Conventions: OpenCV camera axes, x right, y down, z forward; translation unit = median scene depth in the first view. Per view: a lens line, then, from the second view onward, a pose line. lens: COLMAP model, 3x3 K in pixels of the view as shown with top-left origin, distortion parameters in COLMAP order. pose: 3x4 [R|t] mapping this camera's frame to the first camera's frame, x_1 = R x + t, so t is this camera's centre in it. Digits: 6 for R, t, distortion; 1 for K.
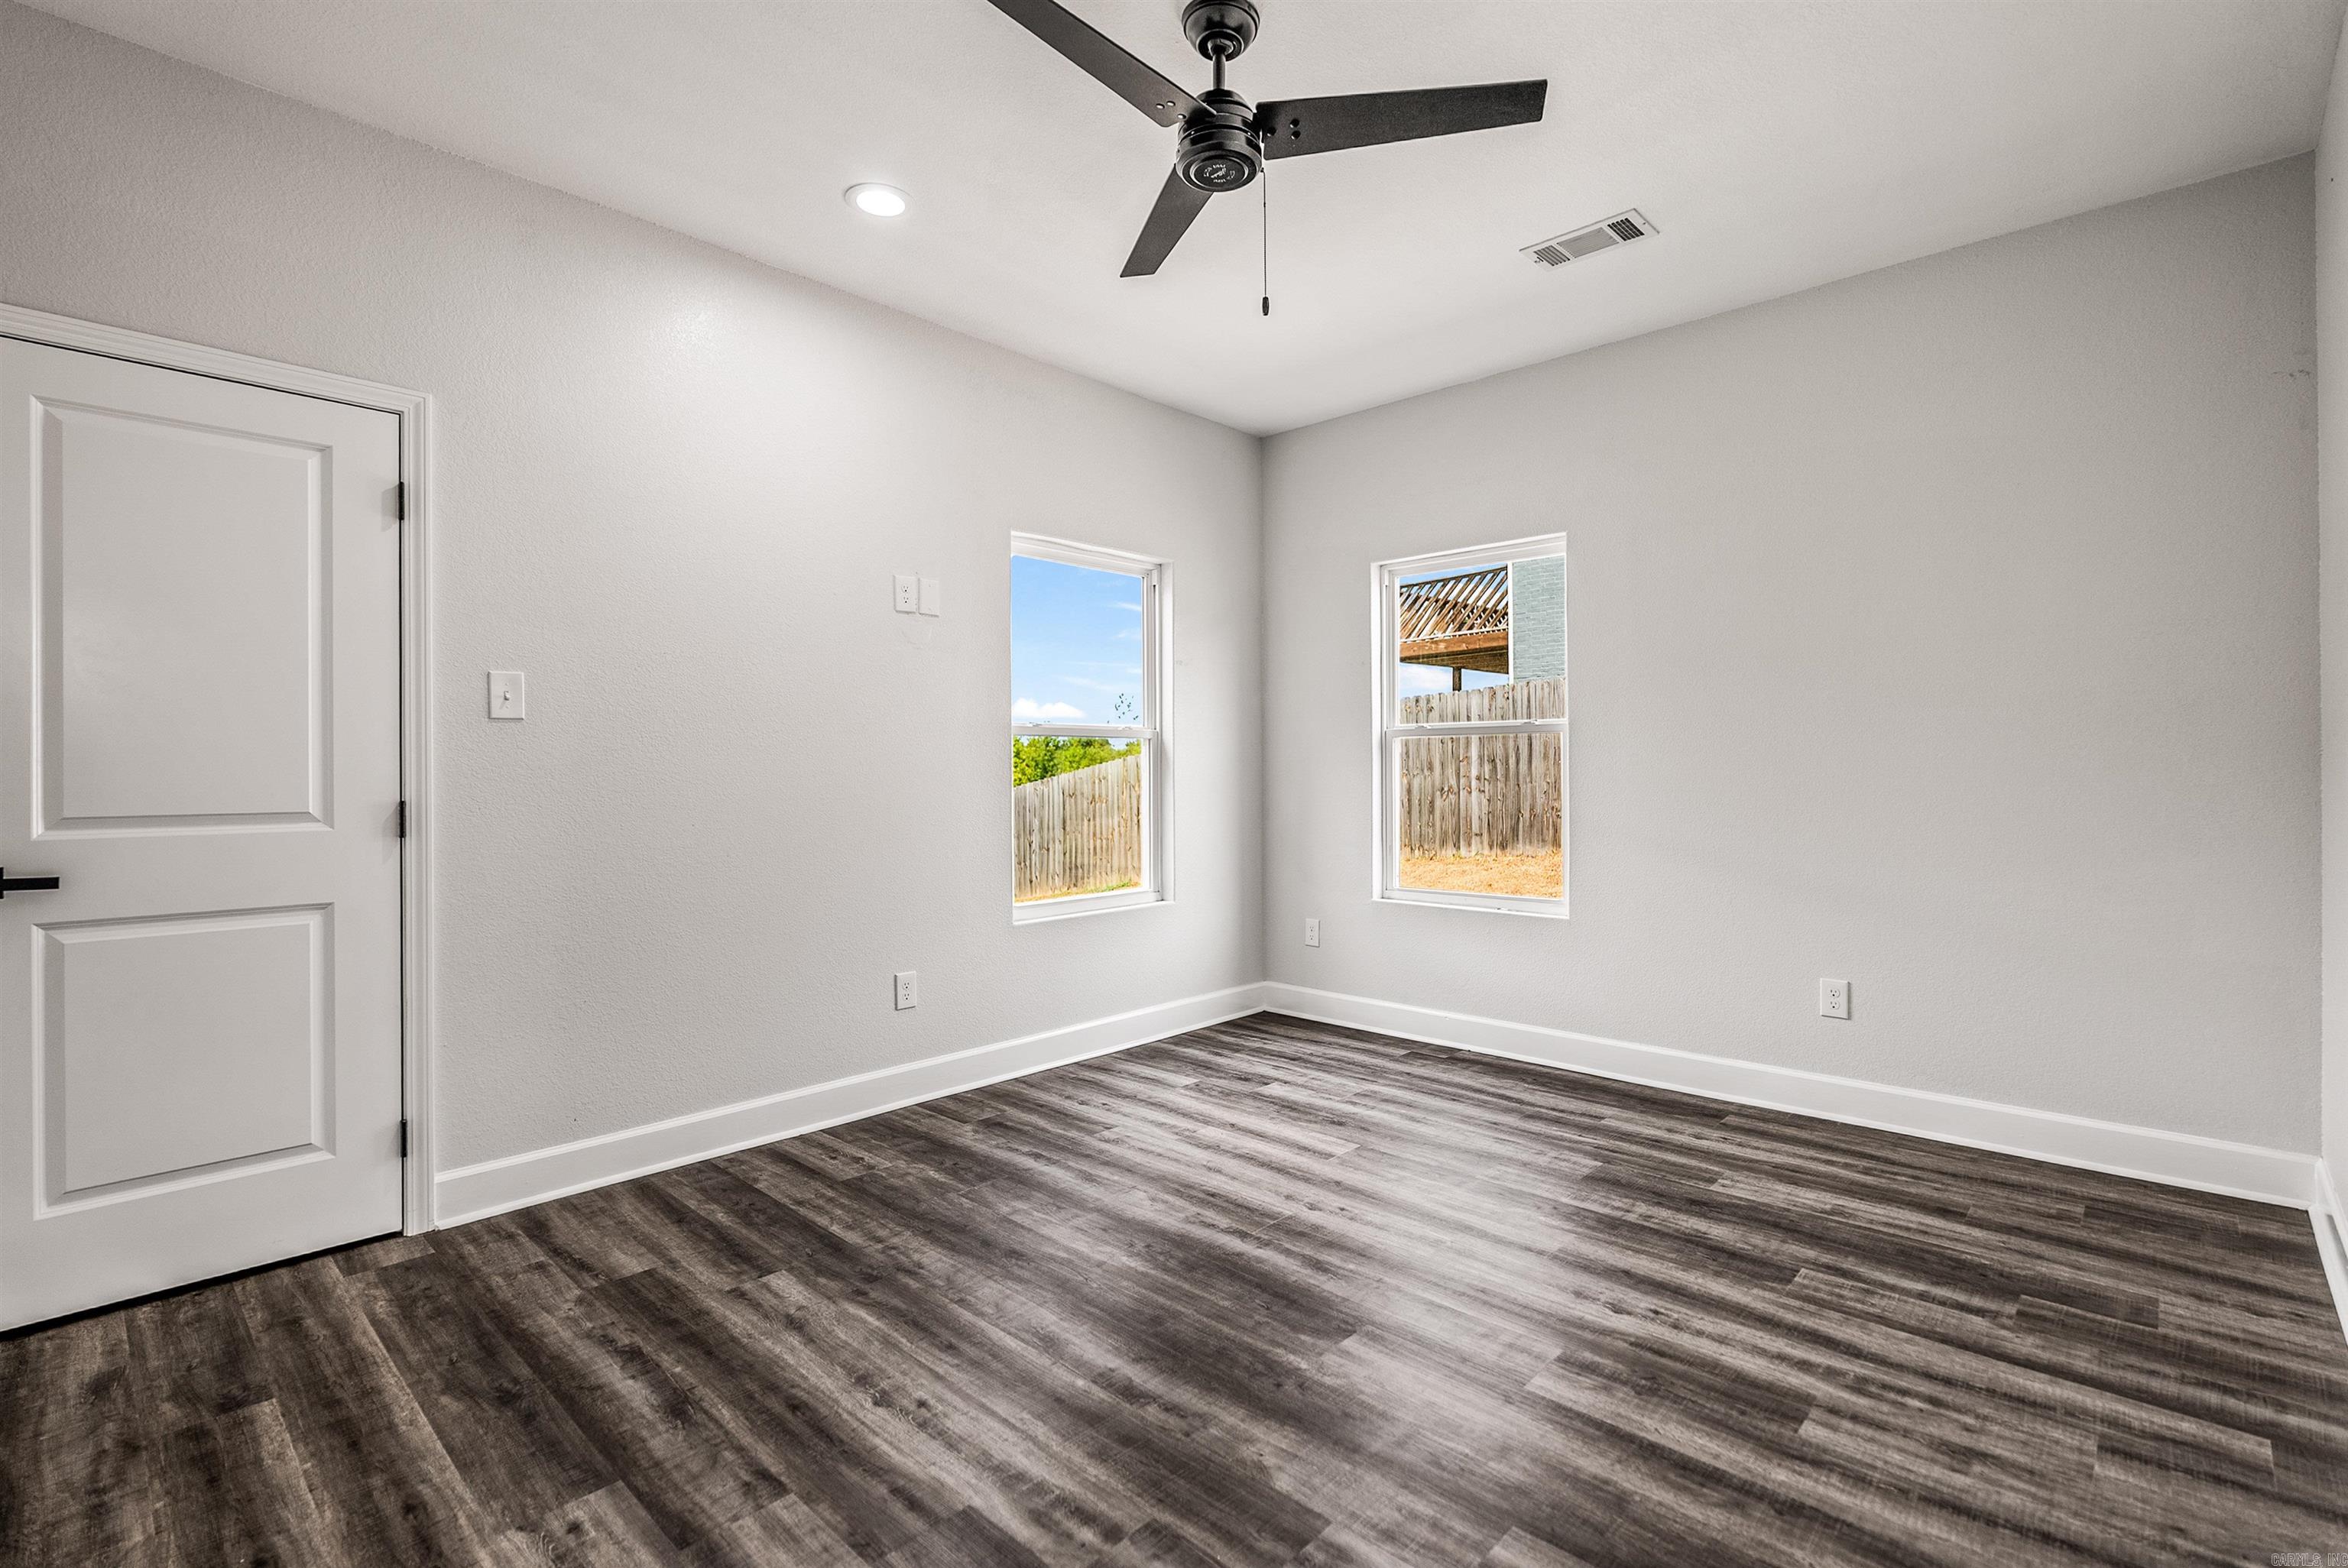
lens RADIAL K [[1072.4, 0, 1178.2], [0, 1072.4, 763.5], [0, 0, 1]] dist [-0.005296, 0.000458]
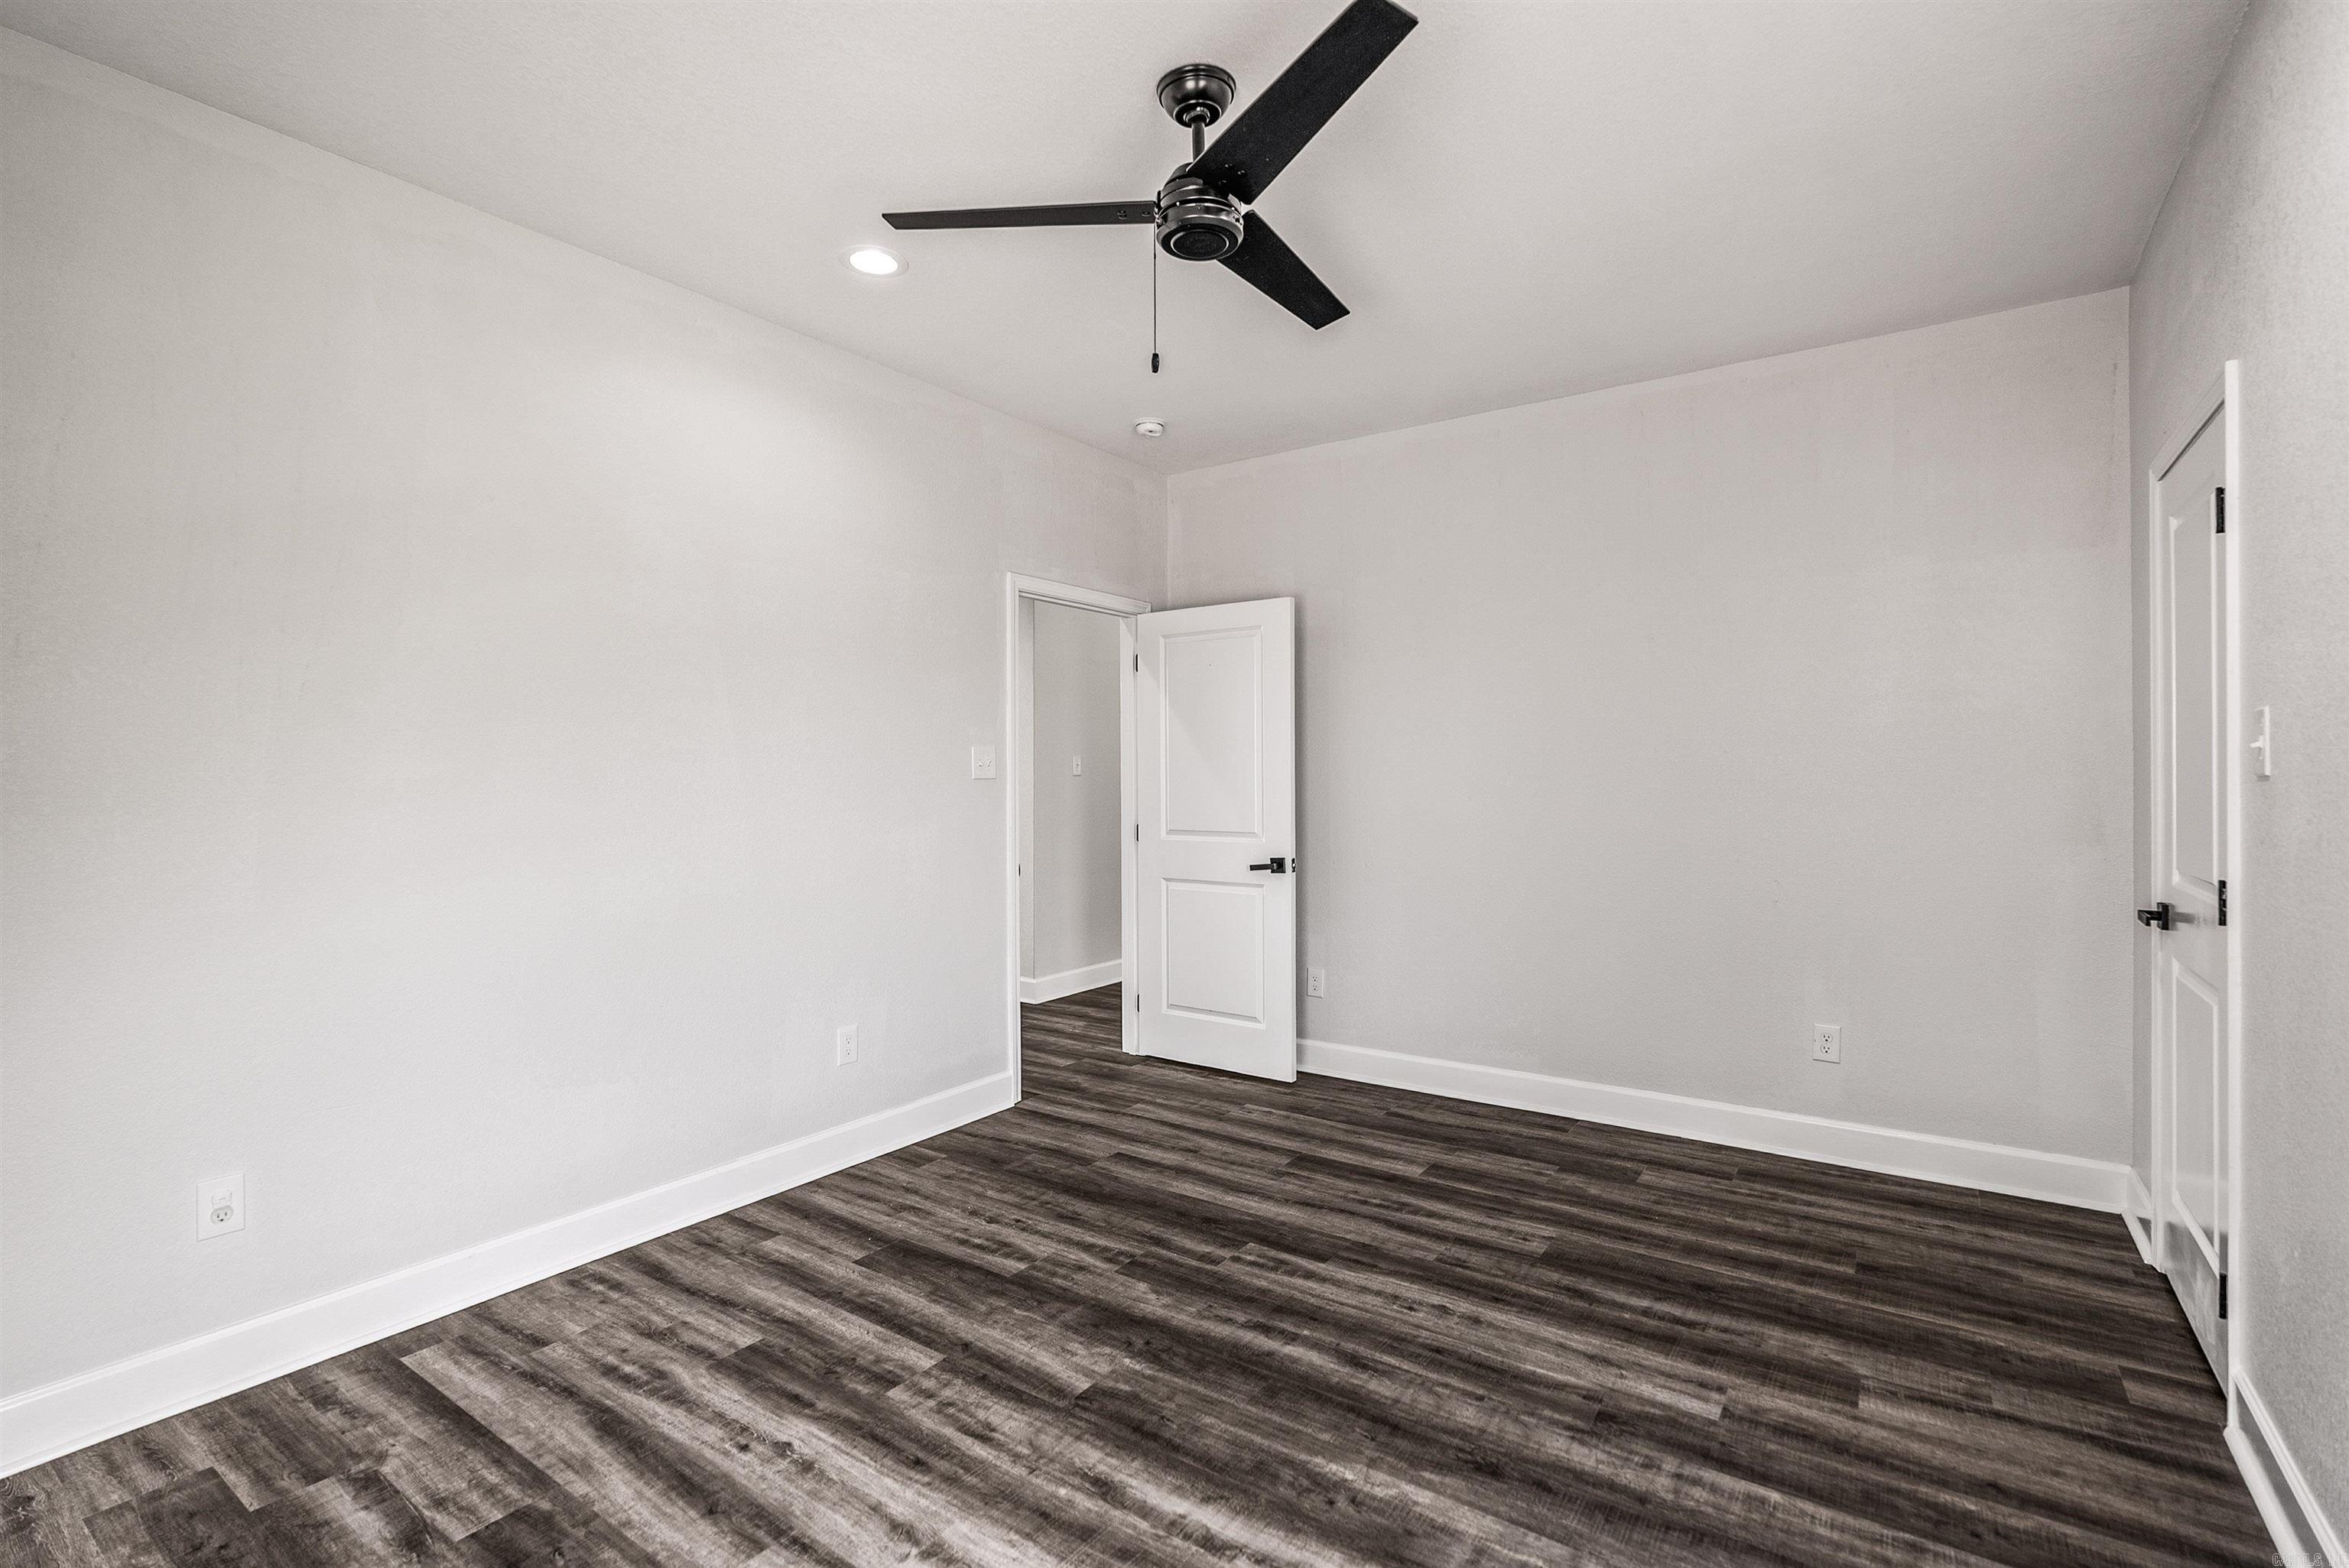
lens RADIAL K [[1072.9, 0, 1178.7], [0, 1072.9, 763.5], [0, 0, 1]] dist [-0.005296, 0.000458]
pose [[-0.989263, 0.007648, -0.145949, 0.224373], [0.010216, 0.999806, -0.016857, -0.061430], [0.145792, -0.018167, -0.989148, 2.147960]]
